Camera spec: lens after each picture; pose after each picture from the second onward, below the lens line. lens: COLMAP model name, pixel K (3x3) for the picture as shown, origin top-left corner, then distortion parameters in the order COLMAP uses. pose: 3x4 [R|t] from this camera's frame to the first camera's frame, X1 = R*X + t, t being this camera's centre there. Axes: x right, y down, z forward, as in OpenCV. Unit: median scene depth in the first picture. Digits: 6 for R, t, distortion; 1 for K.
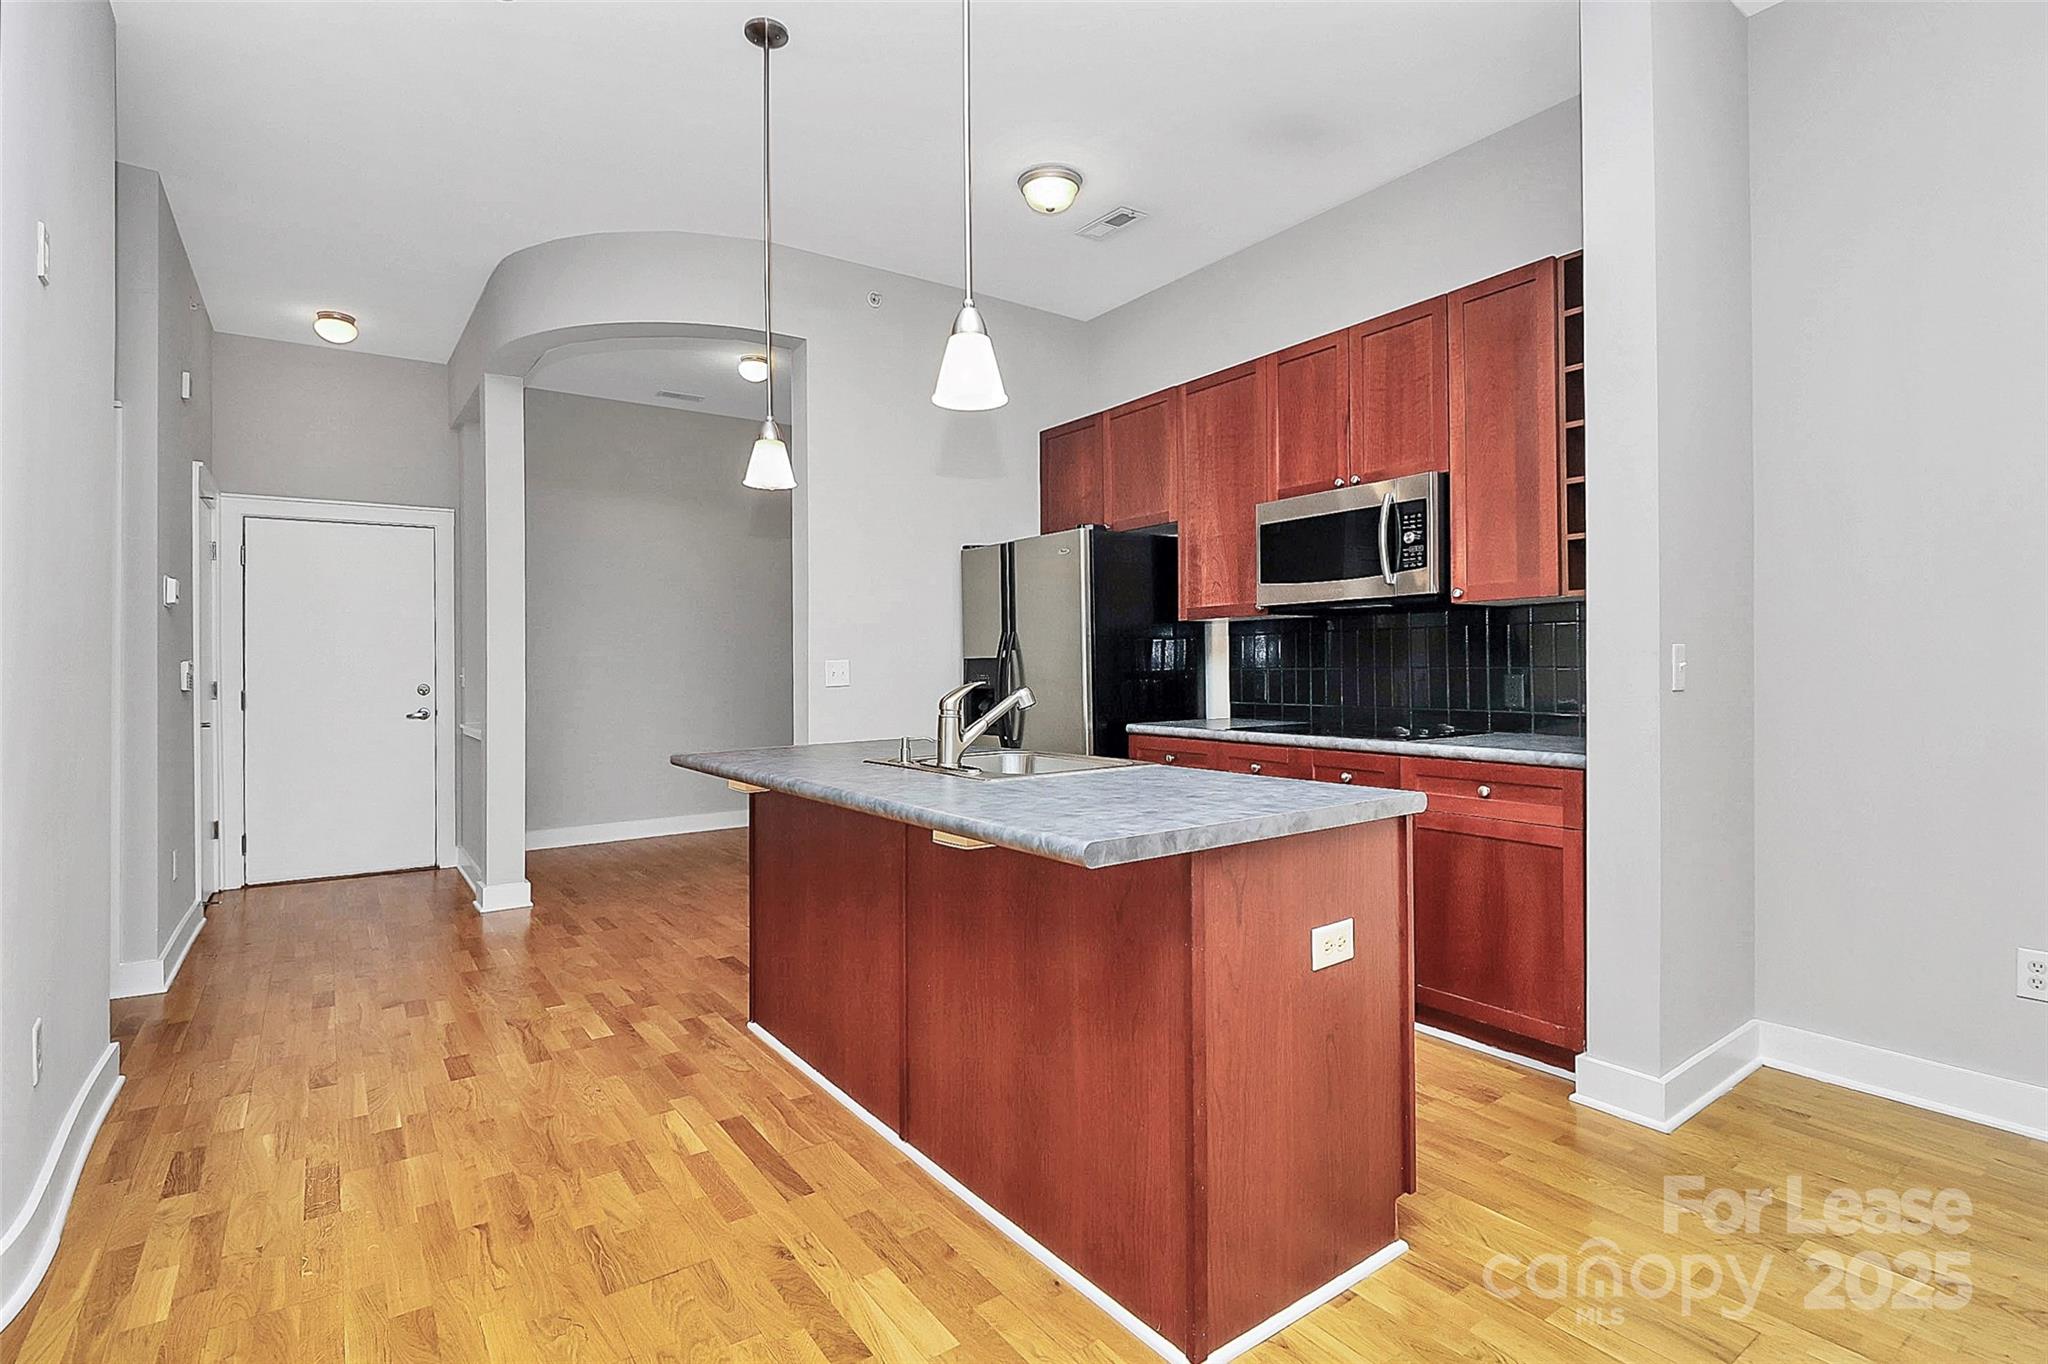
lens RADIAL K [[975.0, 0, 1015.2], [0, 975.0, 655.8], [0, 0, 1]] dist [-0.001179, -0.013669]
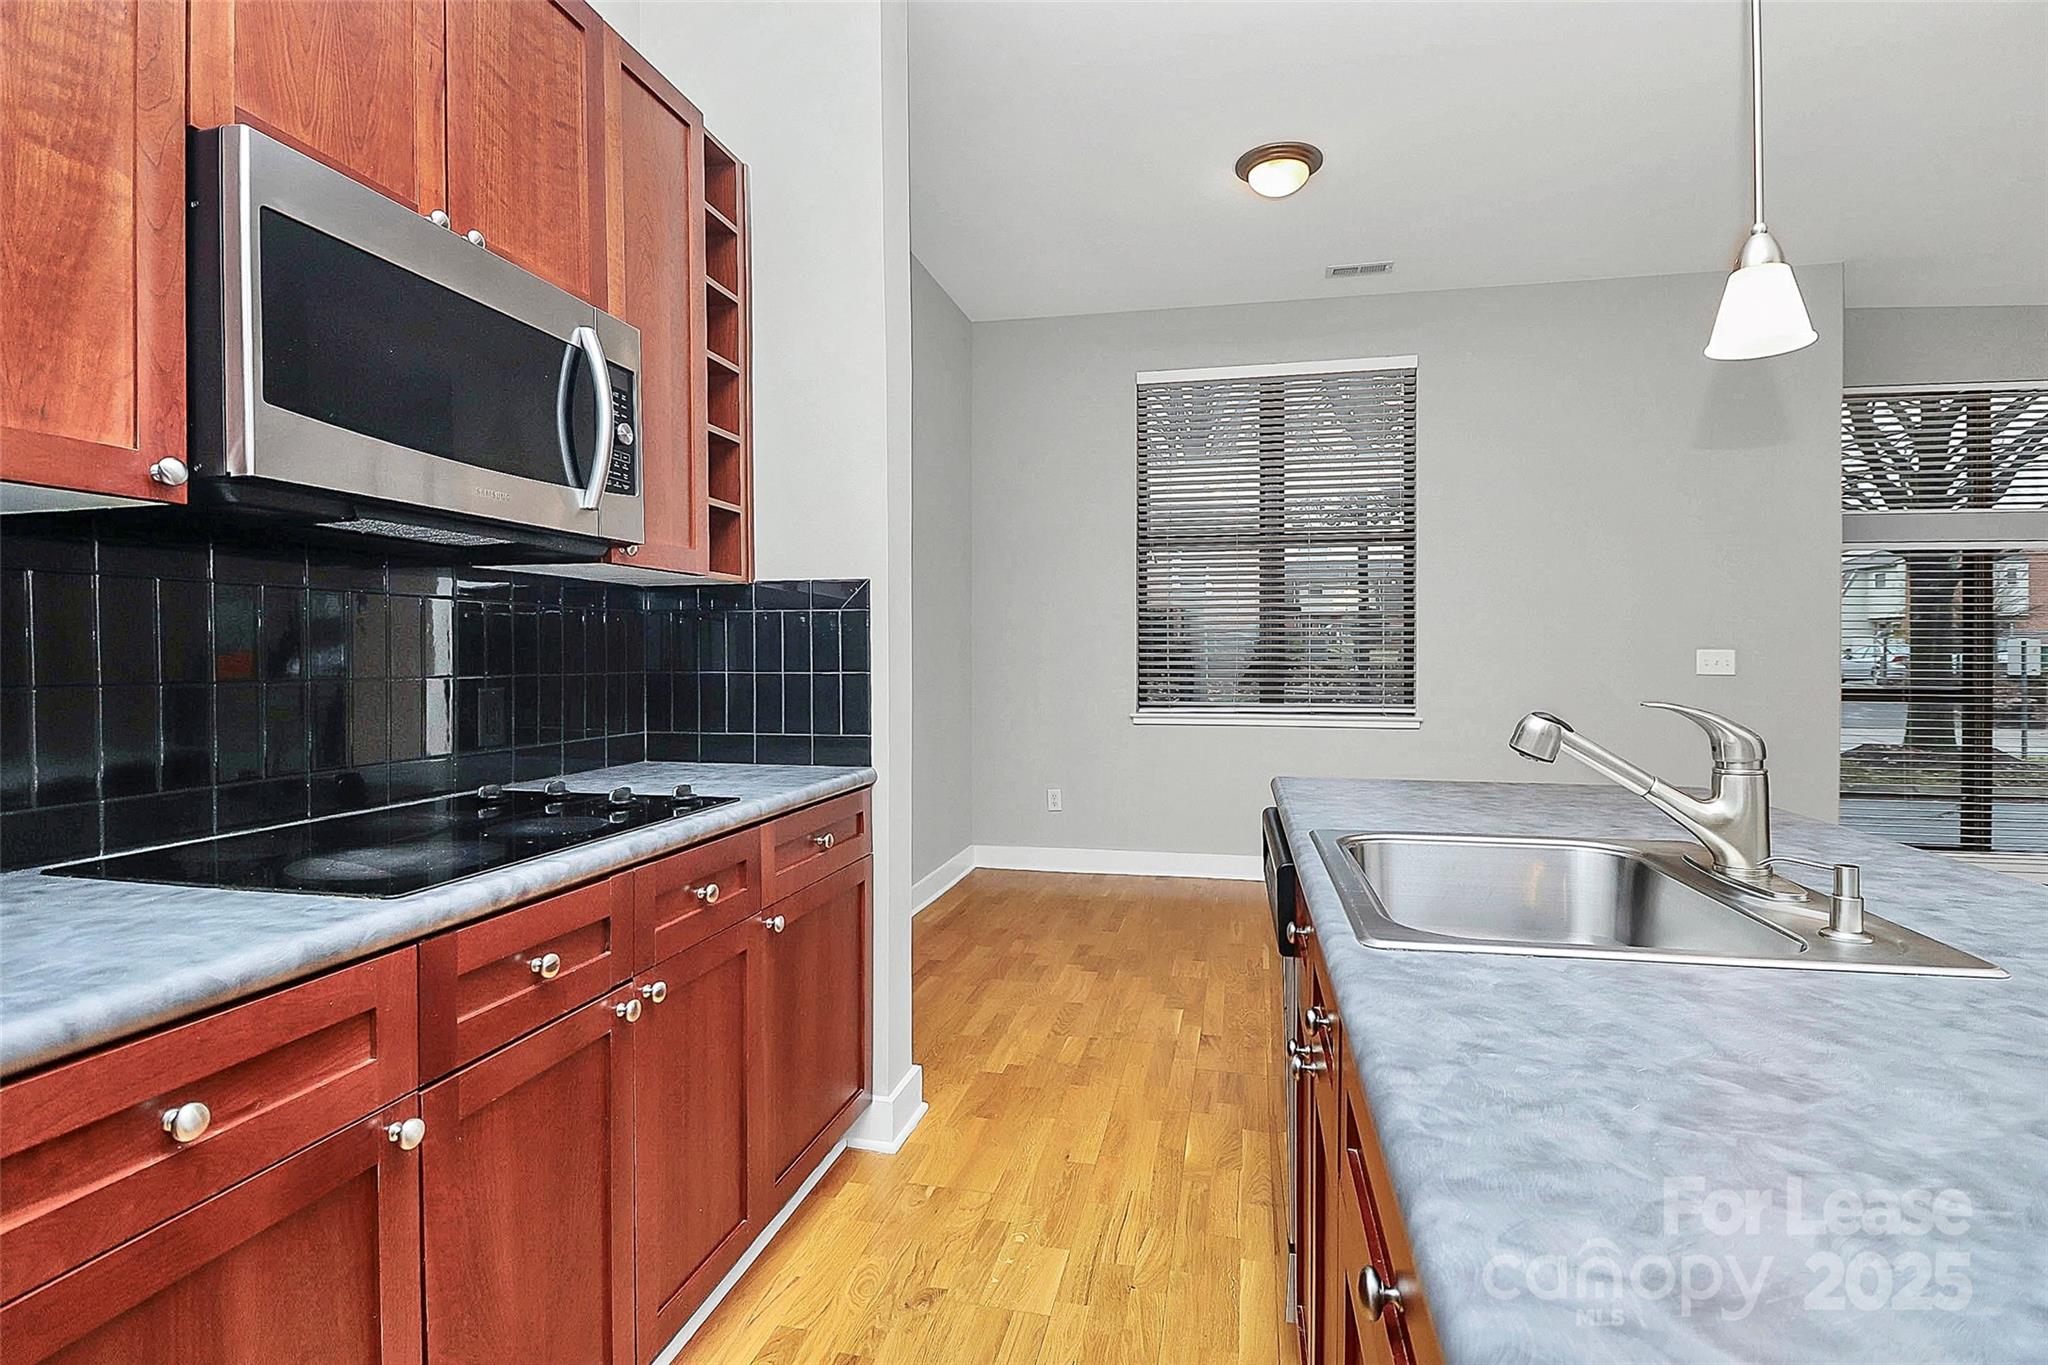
lens RADIAL K [[984.6, 0, 1030.6], [0, 984.6, 660.7], [0, 0, 1]] dist [0.000191, -0.012051]
pose [[-0.677441, 0.002420, 0.735573, -0.146159], [-0.003305, 0.999974, -0.006334, 0.006197], [-0.735569, -0.006722, -0.677416, 1.213340]]
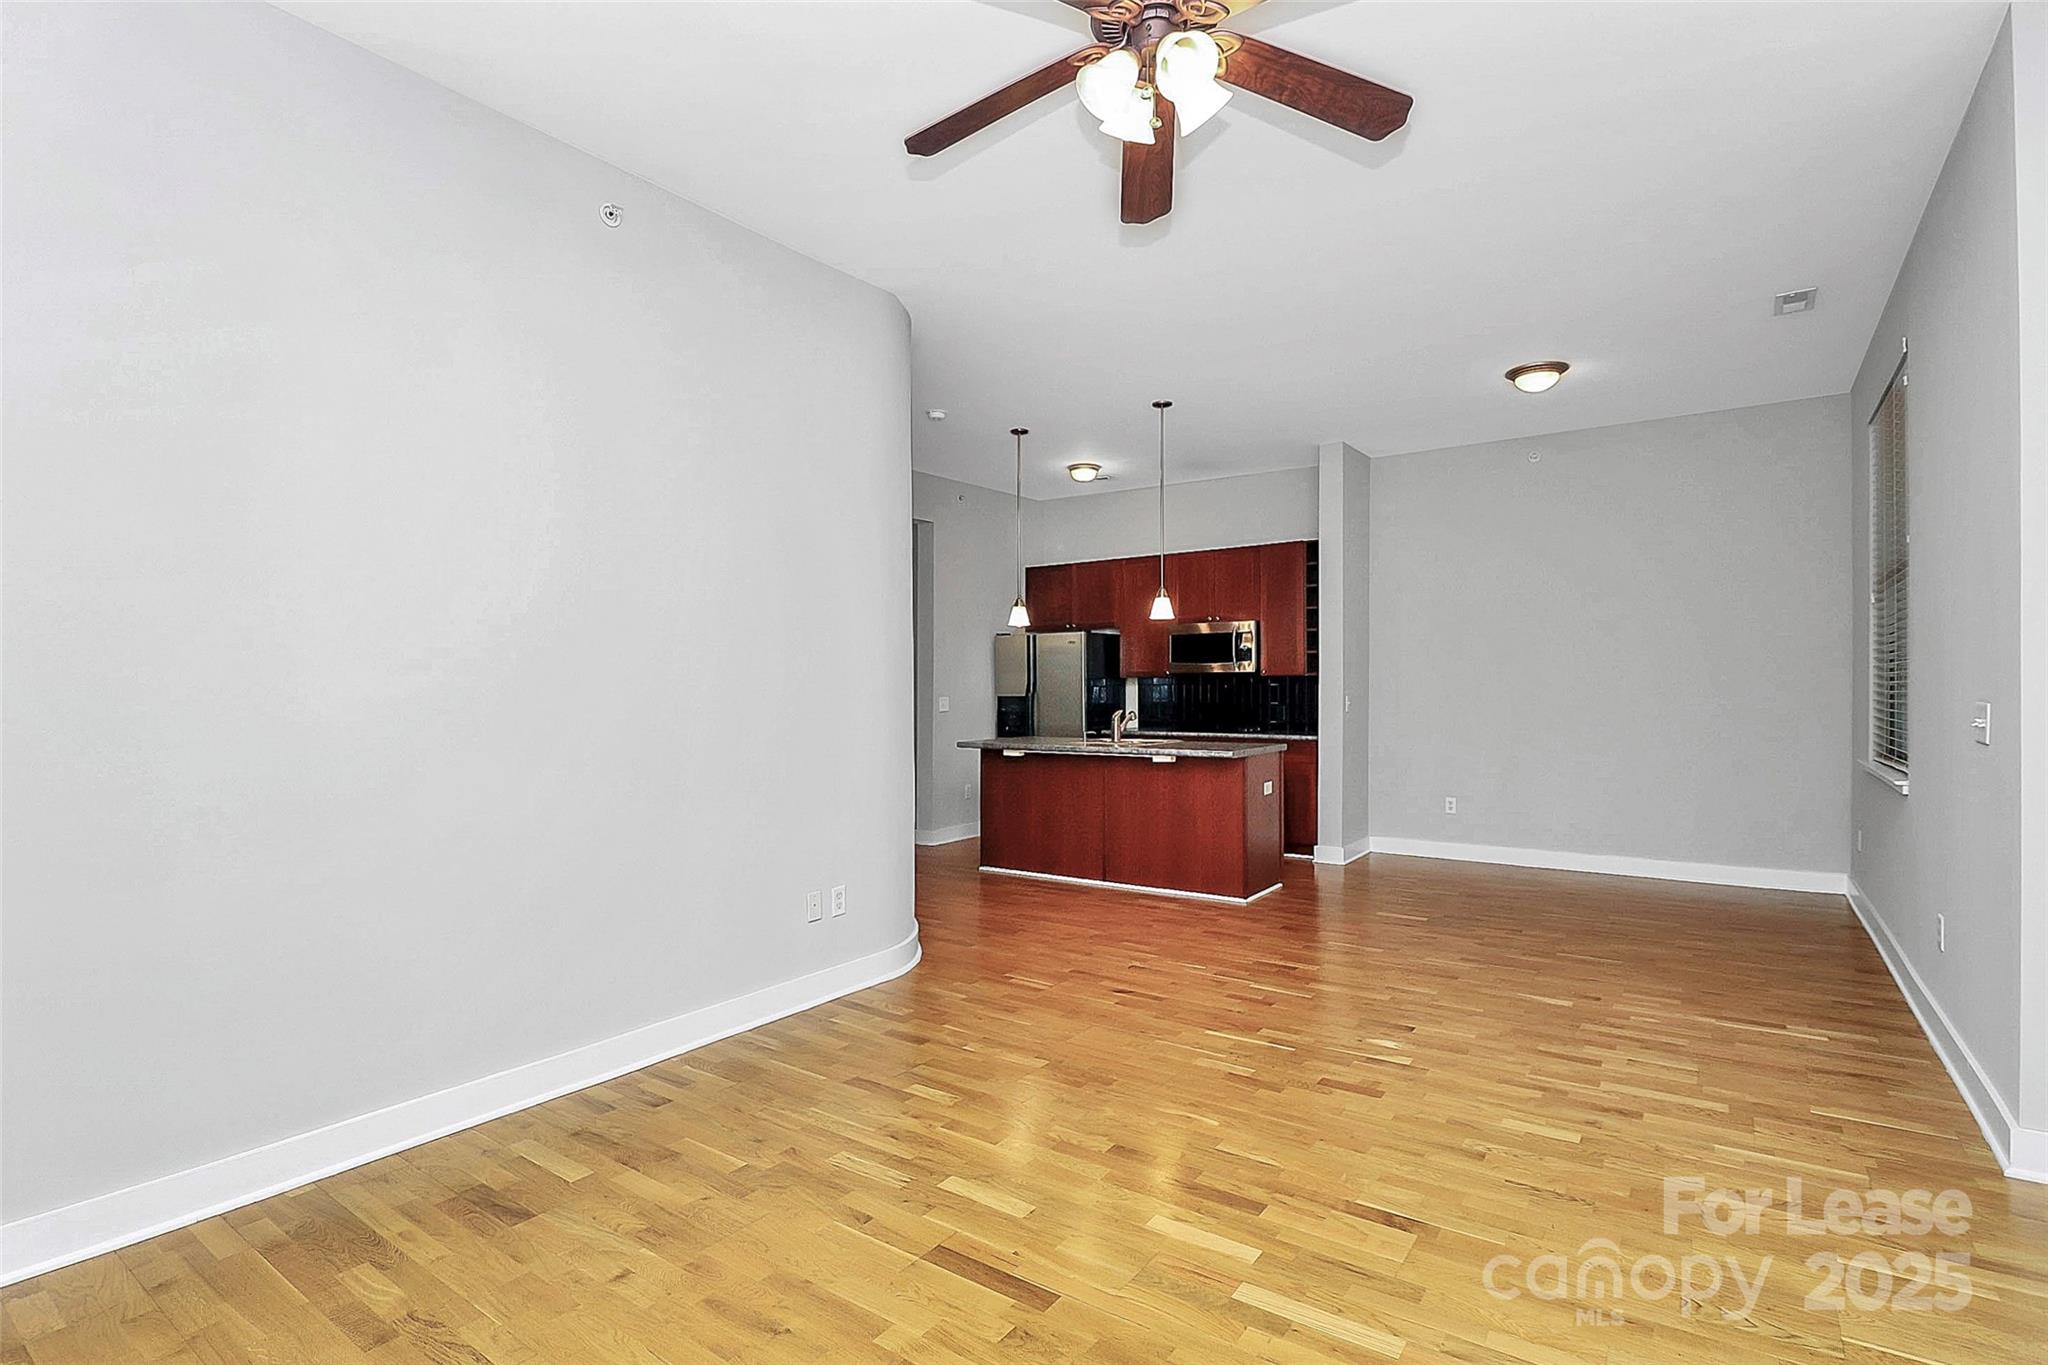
lens RADIAL K [[1007.7, 0, 1021.3], [0, 1007.7, 674.2], [0, 0, 1]] dist [0.001280, -0.011628]
pose [[0.942590, 0.008569, 0.333842, -0.919936], [-0.006656, 0.999954, -0.006873, -0.038109], [-0.333886, 0.004256, 0.942604, -1.118205]]
